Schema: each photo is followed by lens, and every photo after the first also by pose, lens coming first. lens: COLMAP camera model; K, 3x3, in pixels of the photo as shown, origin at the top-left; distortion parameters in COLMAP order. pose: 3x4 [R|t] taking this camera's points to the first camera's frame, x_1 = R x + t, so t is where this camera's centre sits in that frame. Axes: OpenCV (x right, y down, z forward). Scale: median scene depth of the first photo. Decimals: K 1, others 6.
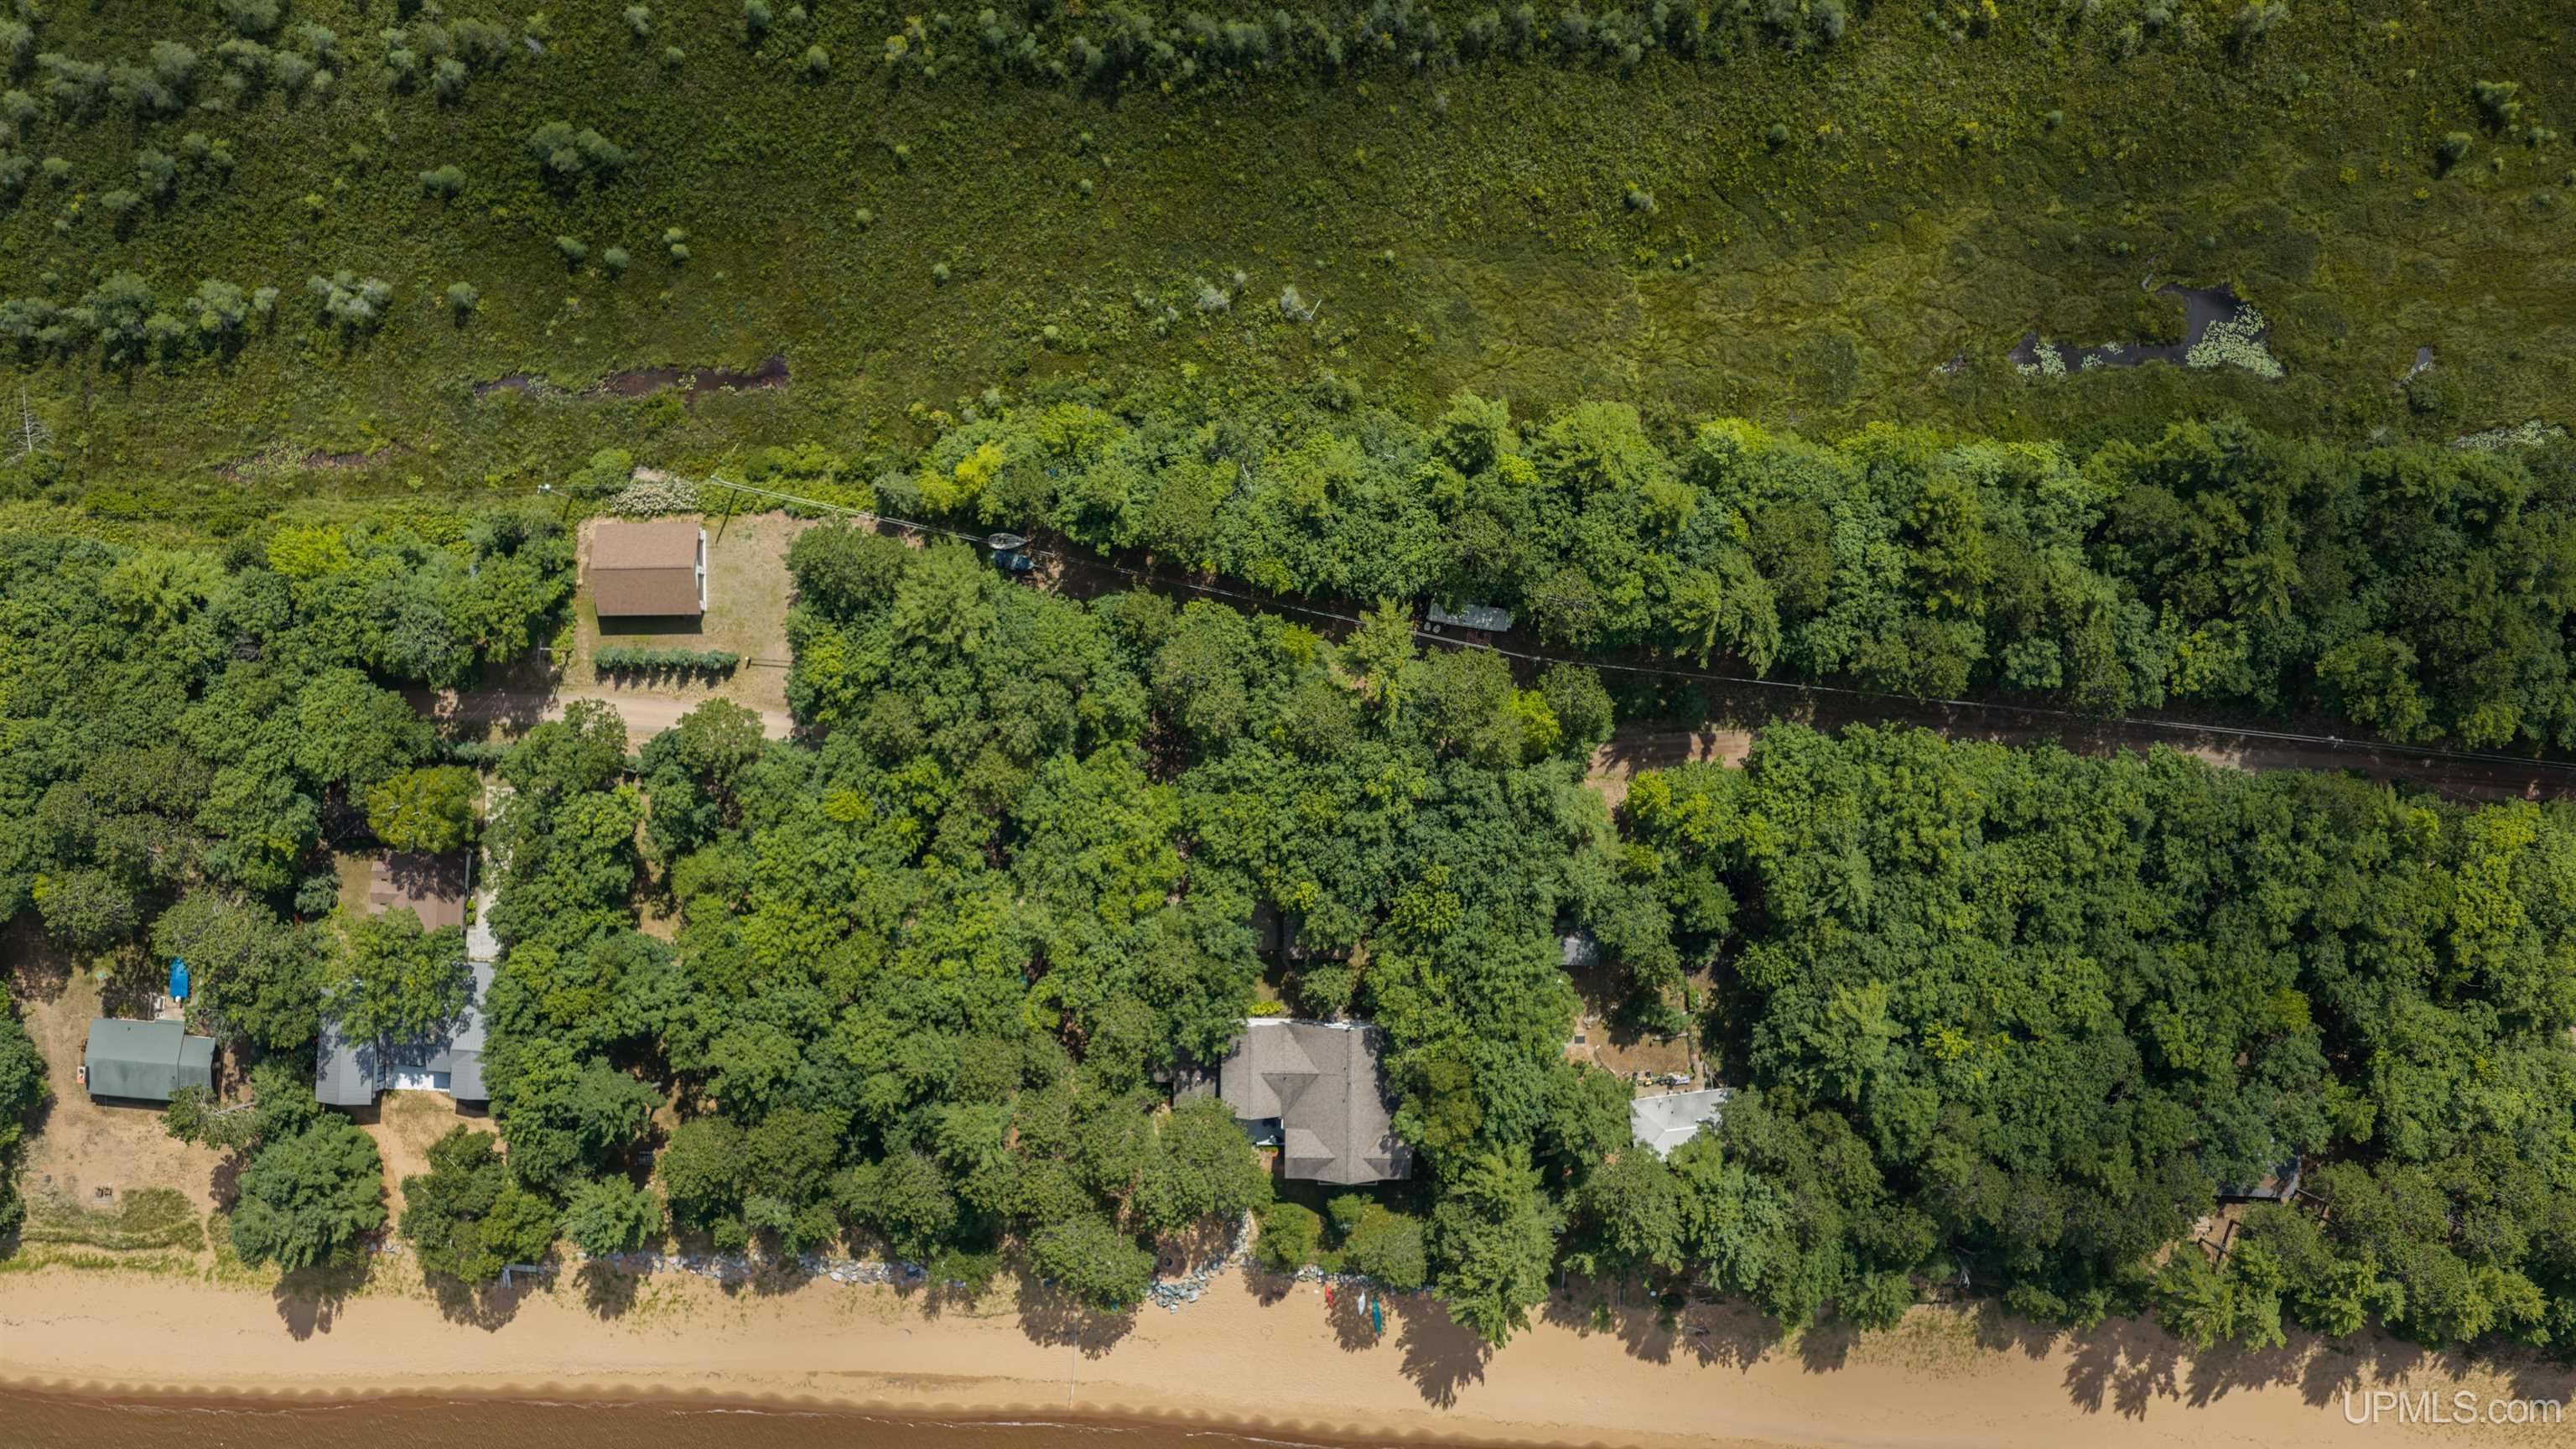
lens RADIAL K [[2077.1, 0, 1287.1], [0, 2077.1, 719.0], [0, 0, 1]] dist [0.013260, -0.035730]
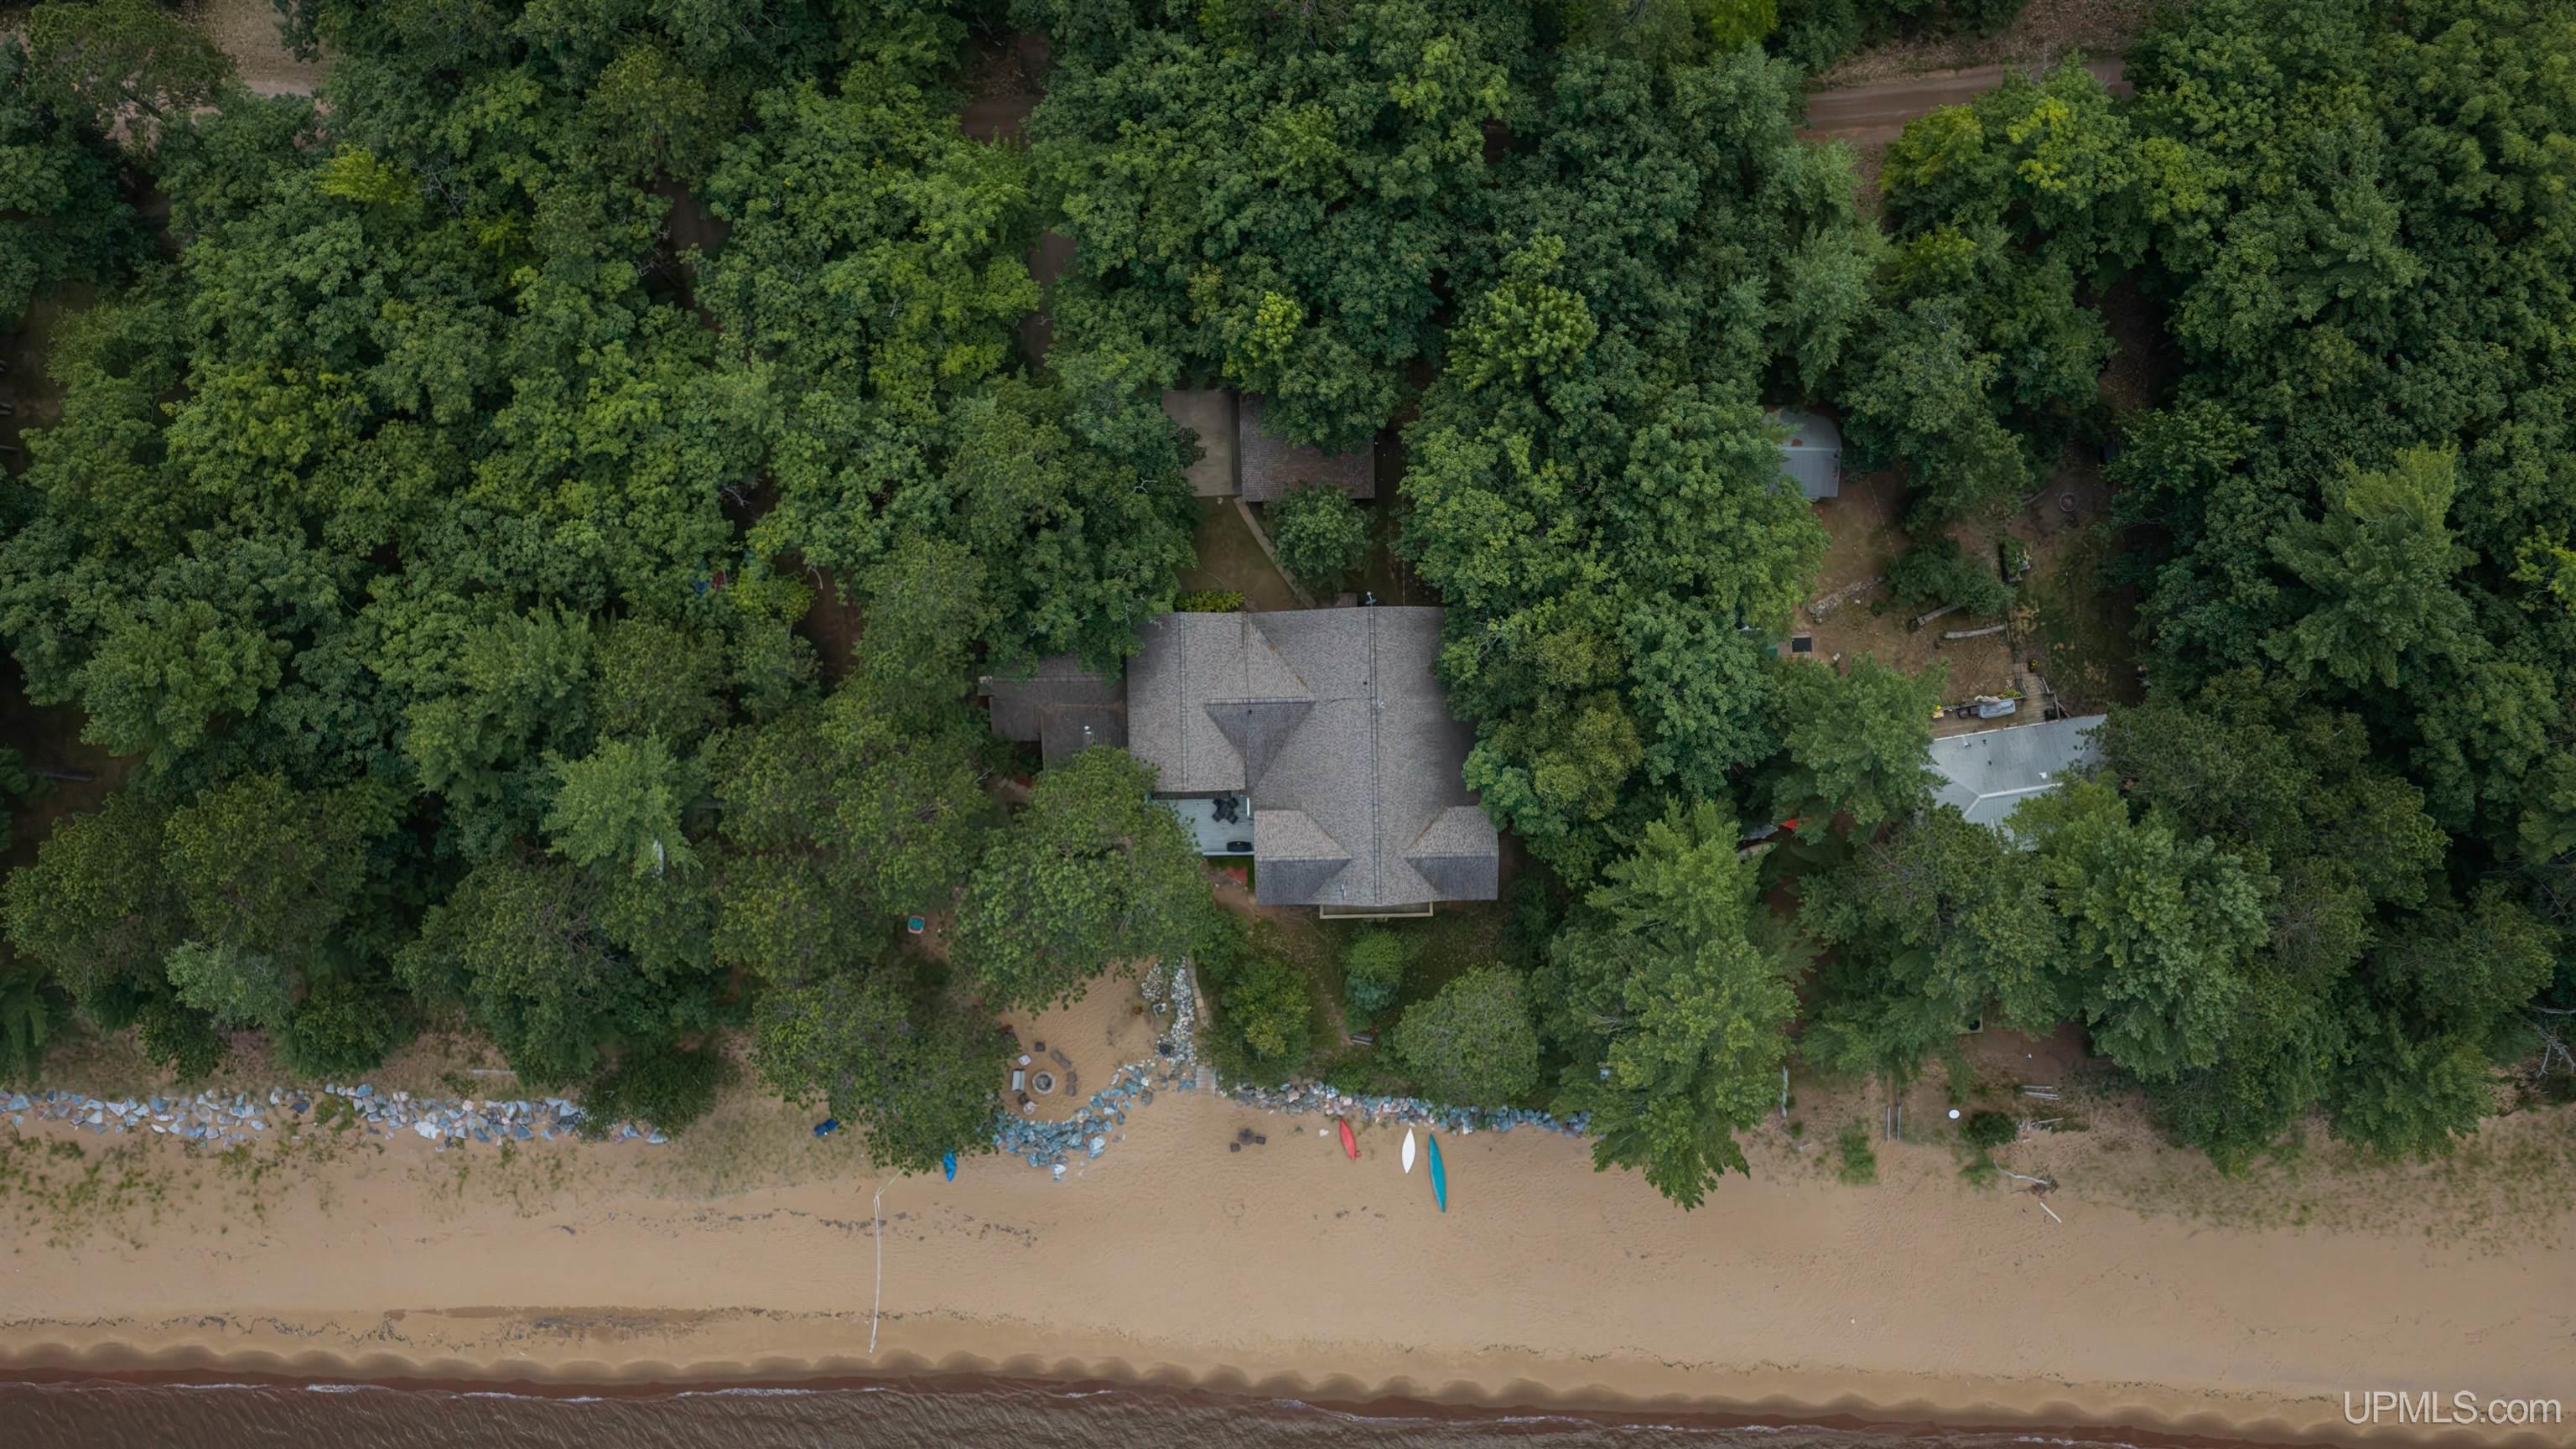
lens RADIAL K [[2077.1, 0, 1296.4], [0, 2077.1, 733.3], [0, 0, 1]] dist [0.013260, -0.035730]
pose [[0.999508, -0.031310, 0.001933, 0.009675], [0.031304, 0.999506, 0.002863, 0.182573], [-0.002022, -0.002801, 0.999994, 0.495933]]
